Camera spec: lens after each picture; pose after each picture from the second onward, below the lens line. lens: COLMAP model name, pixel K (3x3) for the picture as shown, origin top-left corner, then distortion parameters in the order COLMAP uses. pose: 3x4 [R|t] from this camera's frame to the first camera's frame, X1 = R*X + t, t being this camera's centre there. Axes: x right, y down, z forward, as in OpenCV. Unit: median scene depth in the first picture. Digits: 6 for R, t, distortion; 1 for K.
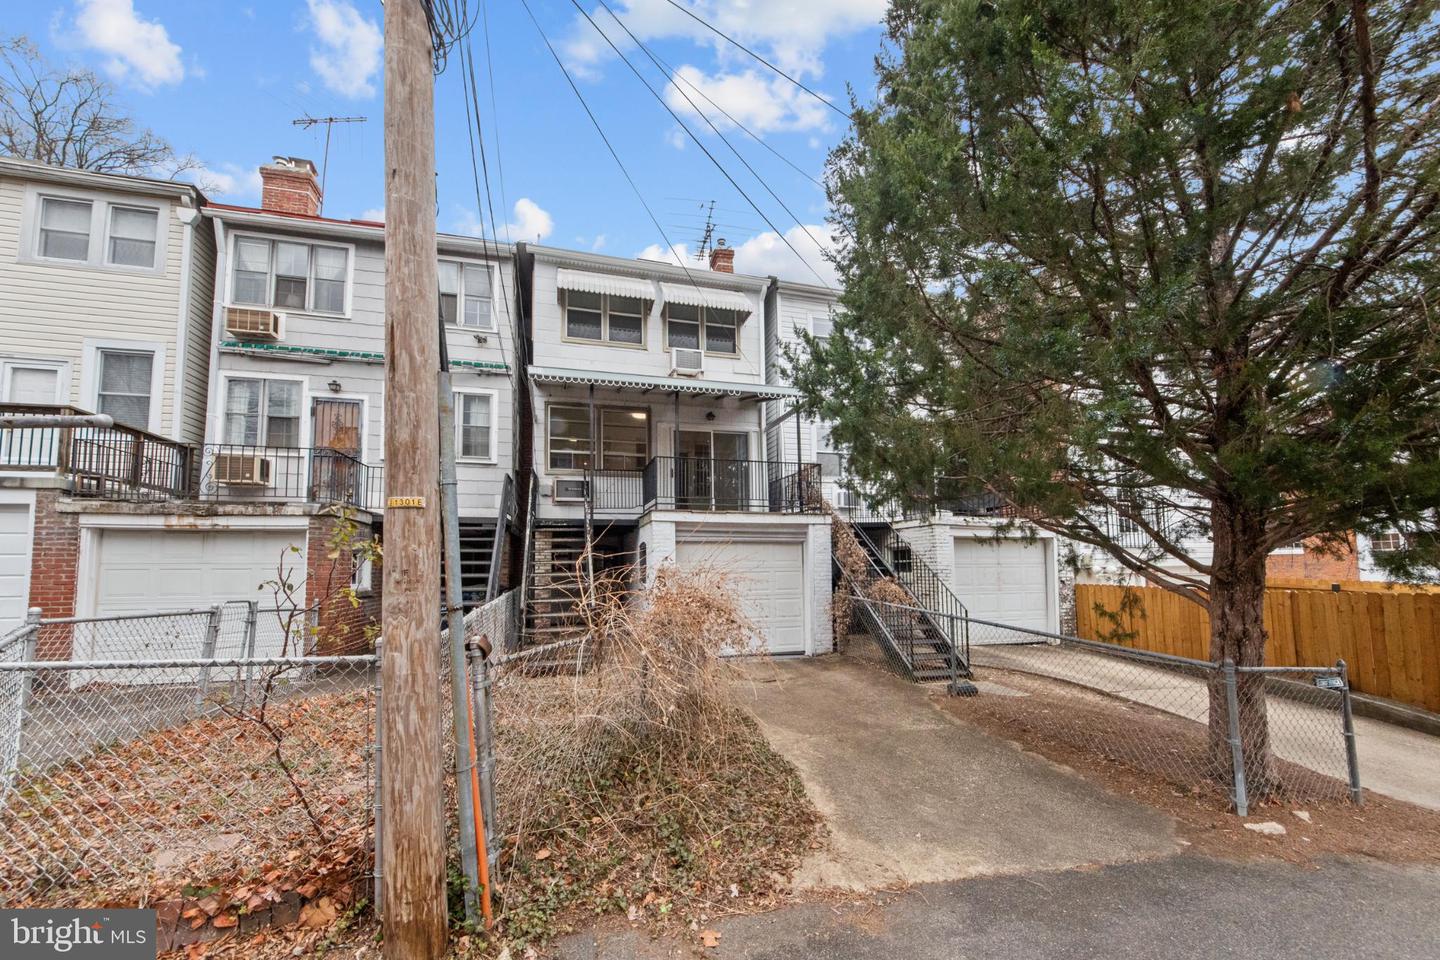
lens RADIAL K [[540.8, 0, 725.8], [0, 540.8, 492.2], [0, 0, 1]] dist [0.000420, -0.004207]
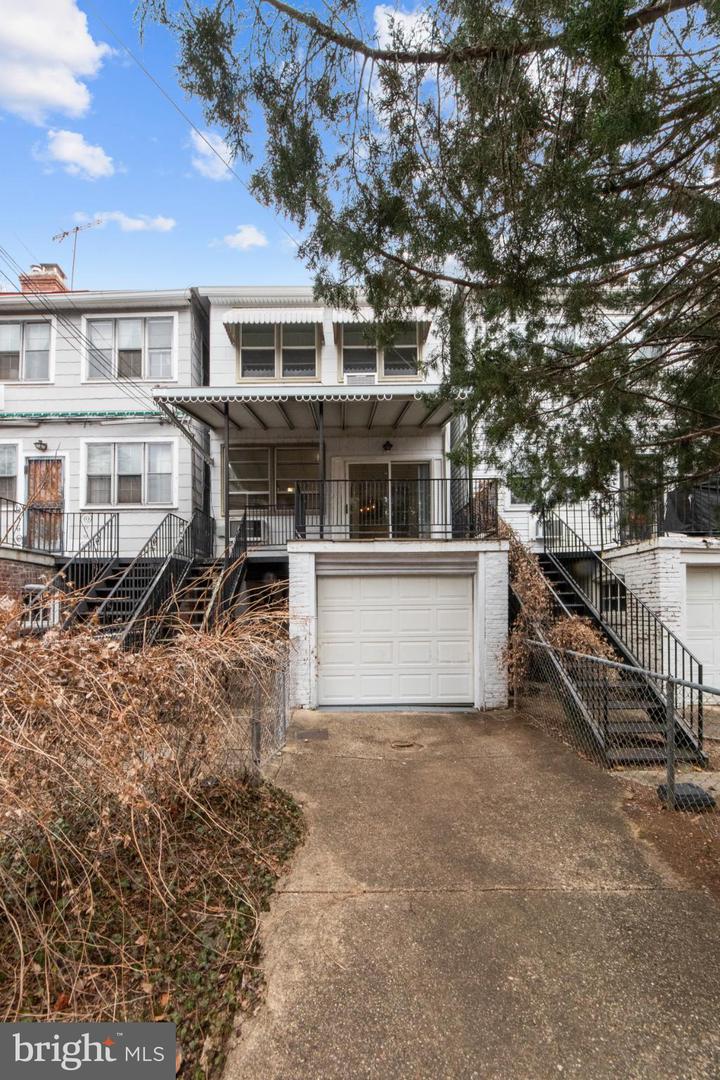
lens RADIAL K [[431.4, 0, 354.9], [0, 431.4, 594.8], [0, 0, 1]] dist [0.001364, -0.007729]
pose [[0.964002, -0.010377, -0.265692, 0.132943], [0.036869, 0.994802, 0.094920, 0.049788], [0.263326, -0.101299, 0.959374, 0.293190]]
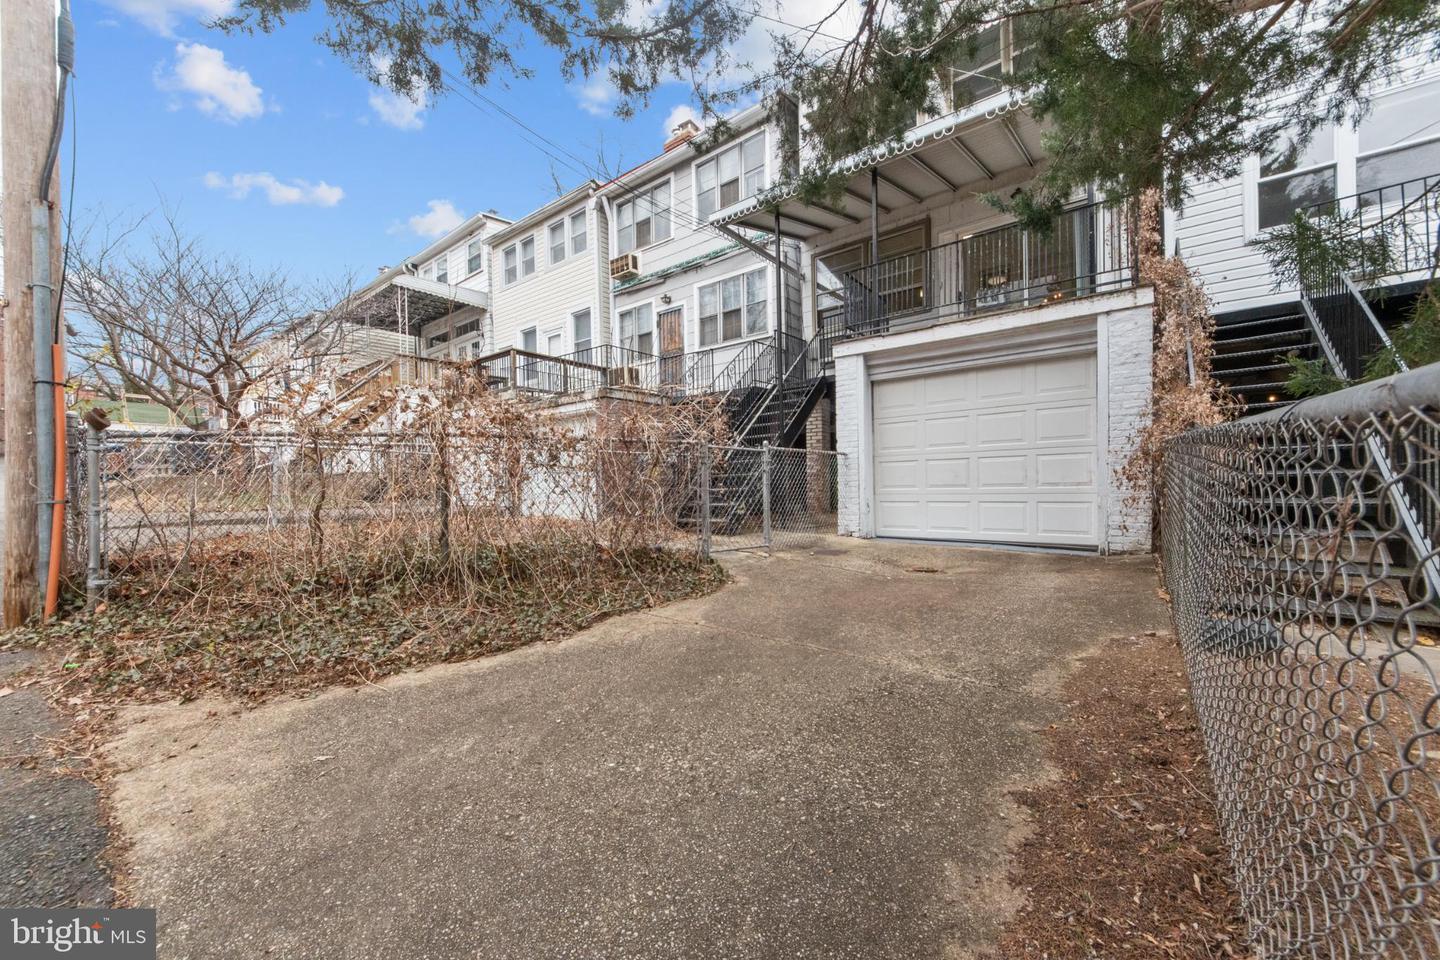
lens RADIAL K [[545.4, 0, 729.1], [0, 545.4, 474.0], [0, 0, 1]] dist [-0.002030, -0.000385]
pose [[0.598730, -0.014123, -0.800826, 0.334025], [0.121171, 0.989934, 0.073134, 0.119971], [0.791732, -0.140824, 0.594415, 0.337342]]
